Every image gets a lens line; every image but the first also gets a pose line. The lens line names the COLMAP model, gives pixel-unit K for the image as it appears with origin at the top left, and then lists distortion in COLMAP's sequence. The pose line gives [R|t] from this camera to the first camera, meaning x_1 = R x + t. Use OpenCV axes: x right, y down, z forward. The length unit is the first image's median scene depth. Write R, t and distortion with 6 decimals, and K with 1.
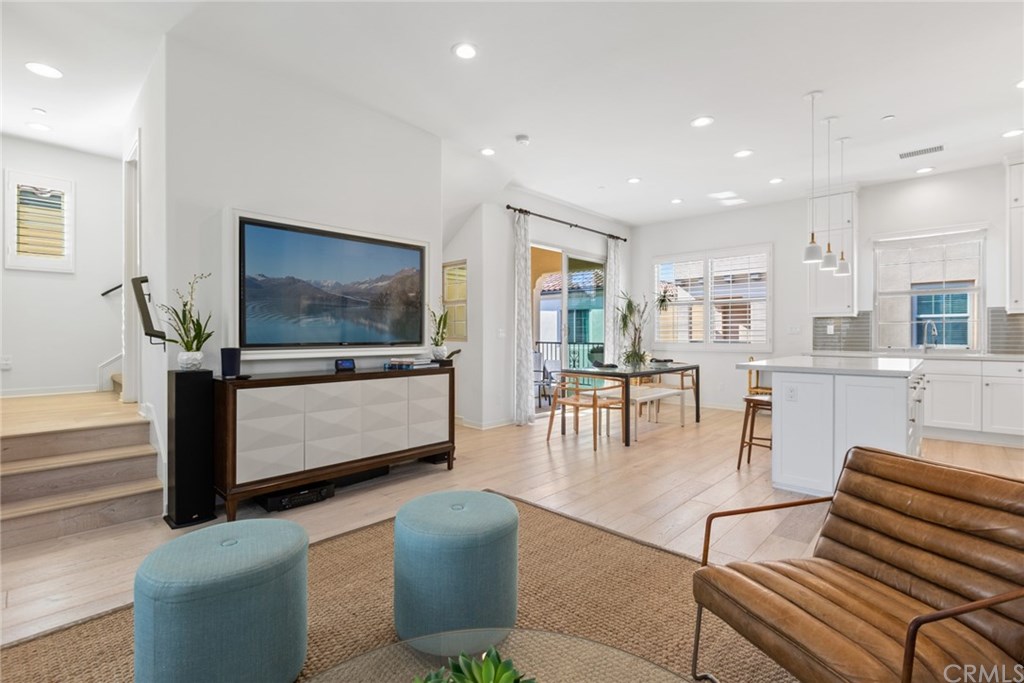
lens RADIAL K [[472.3, 0, 511.1], [0, 472.3, 334.0], [0, 0, 1]] dist [-0.001246, -0.000188]
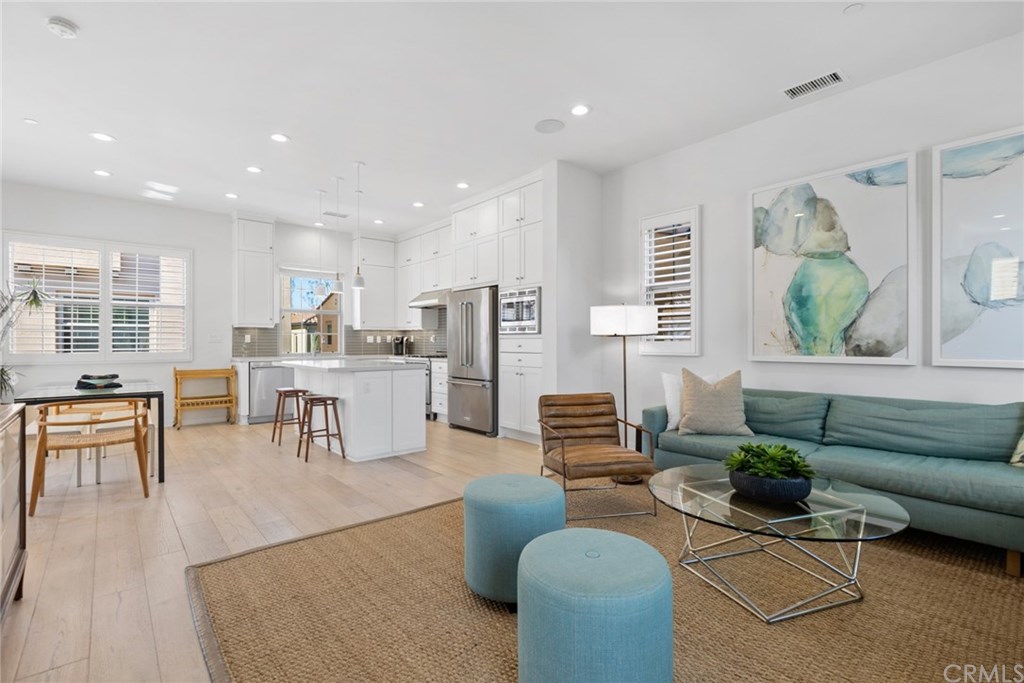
lens RADIAL K [[474.4, 0, 512.0], [0, 474.4, 341.5], [0, 0, 1]] dist [0.000531, 0.000358]
pose [[0.105051, 0.003879, 0.994459, -0.457049], [-0.000735, 0.999992, -0.003823, 0.001777], [-0.994467, -0.000330, 0.105053, 0.301922]]
